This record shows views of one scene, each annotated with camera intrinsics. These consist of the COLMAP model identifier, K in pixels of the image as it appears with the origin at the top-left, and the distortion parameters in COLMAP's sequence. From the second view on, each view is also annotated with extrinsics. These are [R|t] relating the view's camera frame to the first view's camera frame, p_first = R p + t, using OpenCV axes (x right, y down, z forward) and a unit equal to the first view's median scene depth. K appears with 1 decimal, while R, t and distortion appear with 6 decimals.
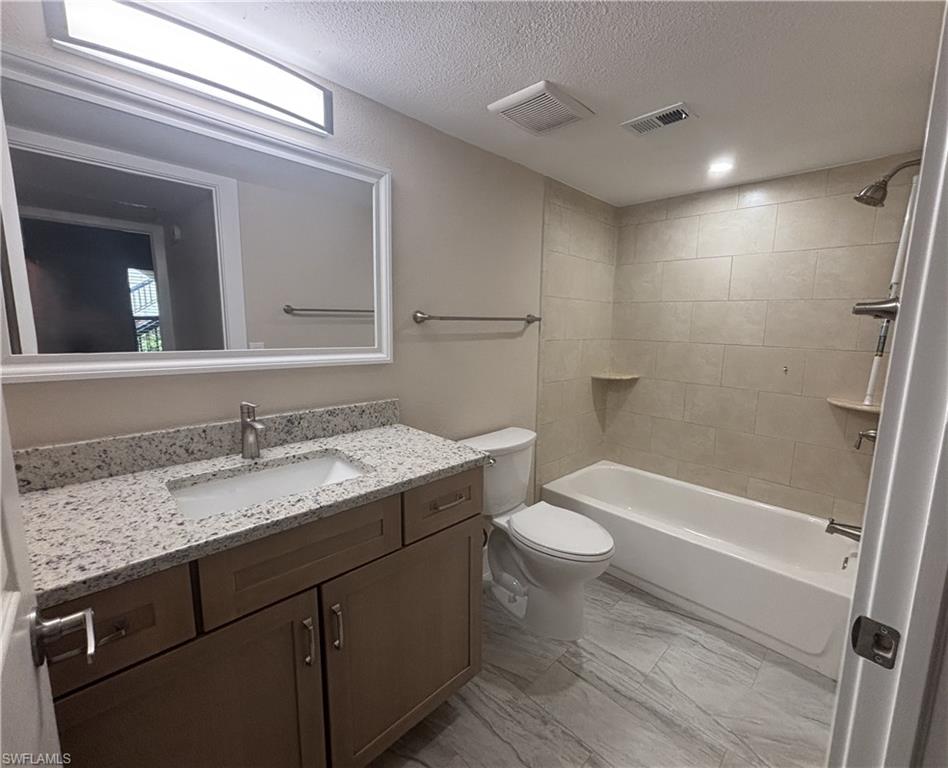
lens RADIAL K [[415.5, 0, 527.4], [0, 415.5, 383.6], [0, 0, 1]] dist [0.003390, 0.000321]
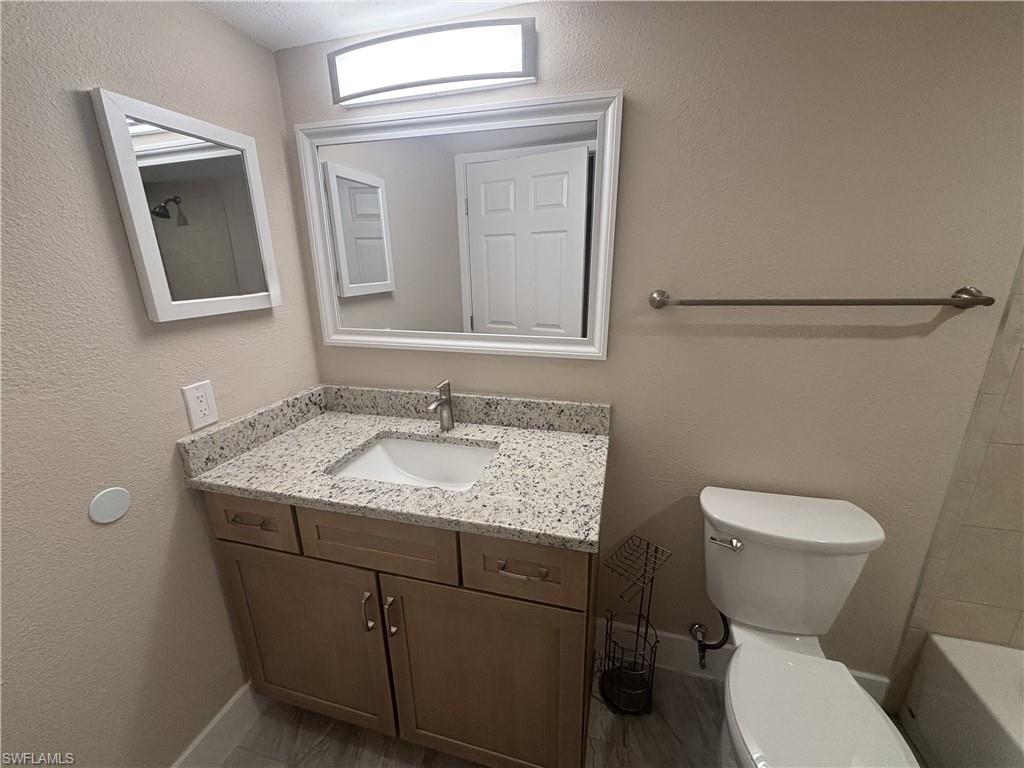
lens RADIAL K [[413.1, 0, 511.3], [0, 413.1, 383.1], [0, 0, 1]] dist [0.008819, -0.000641]
pose [[0.440166, 0.222807, -0.869834, 0.368042], [-0.108628, 0.974823, 0.194731, -0.182762], [0.891322, 0.008775, 0.453287, 0.640929]]
